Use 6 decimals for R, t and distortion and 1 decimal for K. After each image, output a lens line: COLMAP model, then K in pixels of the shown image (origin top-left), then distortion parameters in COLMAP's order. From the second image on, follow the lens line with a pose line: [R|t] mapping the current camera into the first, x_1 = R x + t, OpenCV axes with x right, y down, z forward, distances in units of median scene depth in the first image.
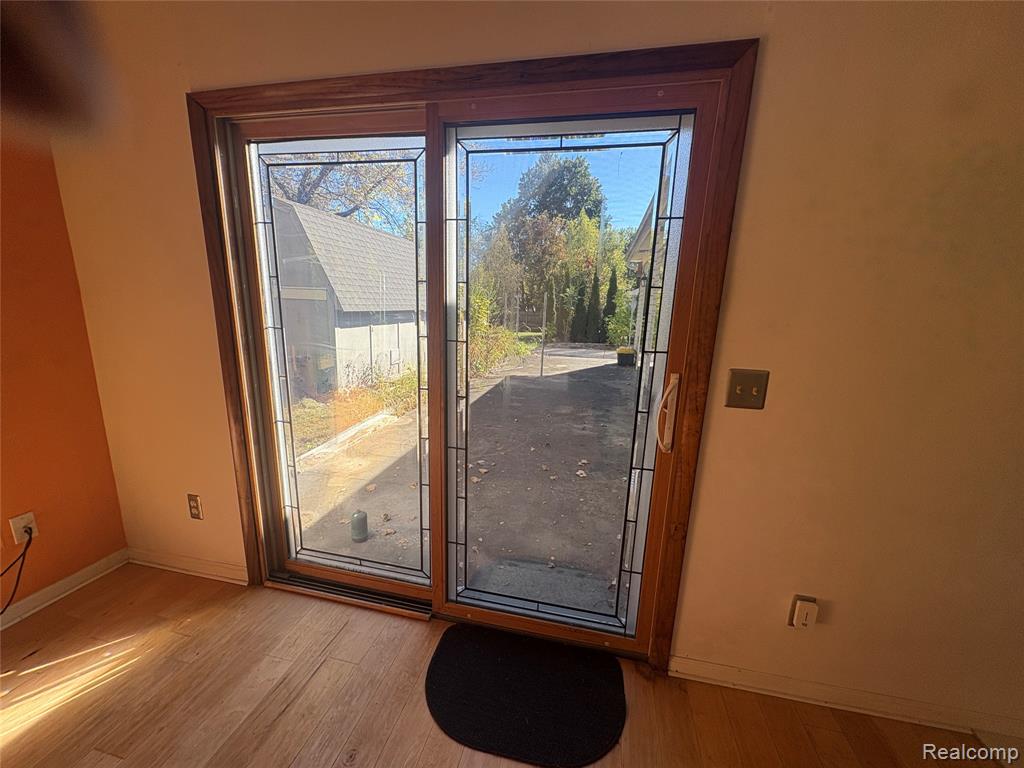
lens RADIAL K [[406.9, 0, 512.5], [0, 406.9, 386.4], [0, 0, 1]] dist [-0.001046, 0.000105]
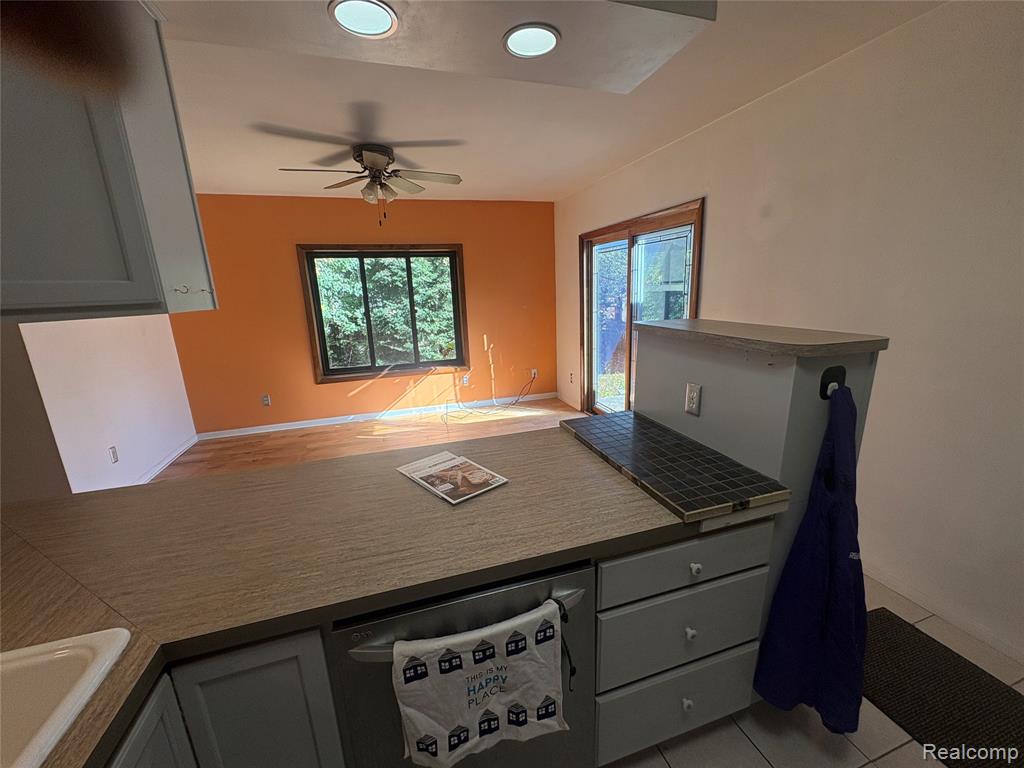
lens RADIAL K [[406.9, 0, 512.5], [0, 406.9, 386.4], [0, 0, 1]] dist [-0.001046, 0.000105]
pose [[0.499933, 0.154335, -0.852202, 1.691791], [-0.133024, 0.986001, 0.100529, 0.158292], [0.855787, 0.063106, 0.513464, -0.908961]]
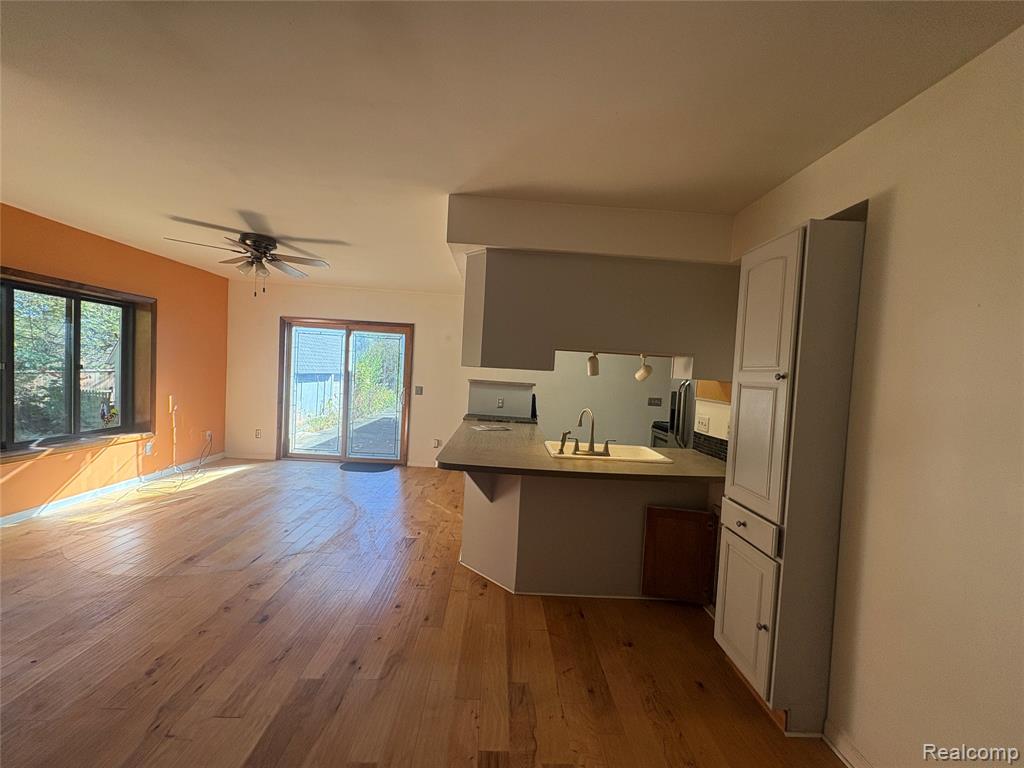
lens RADIAL K [[406.9, 0, 512.5], [0, 406.9, 386.4], [0, 0, 1]] dist [-0.001046, 0.000105]
pose [[0.968158, 0.015756, 0.249843, 0.380264], [0.025418, 0.986673, -0.160717, 0.605926], [-0.249046, 0.161950, 0.954855, -3.057520]]
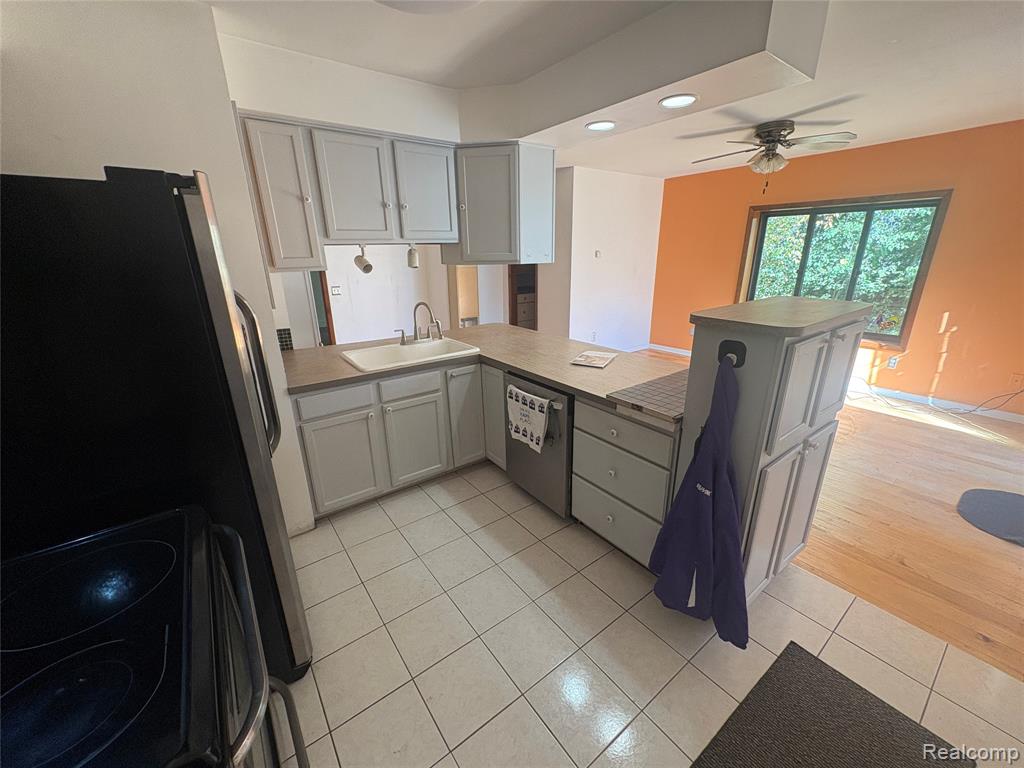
lens RADIAL K [[403.2, 0, 512.8], [0, 403.2, 388.2], [0, 0, 1]] dist [-0.001733, -0.000257]
pose [[-0.655502, 0.223276, -0.721432, 2.364267], [-0.164966, 0.889890, 0.425302, -0.094233], [0.736955, 0.397798, -0.546492, 0.167537]]
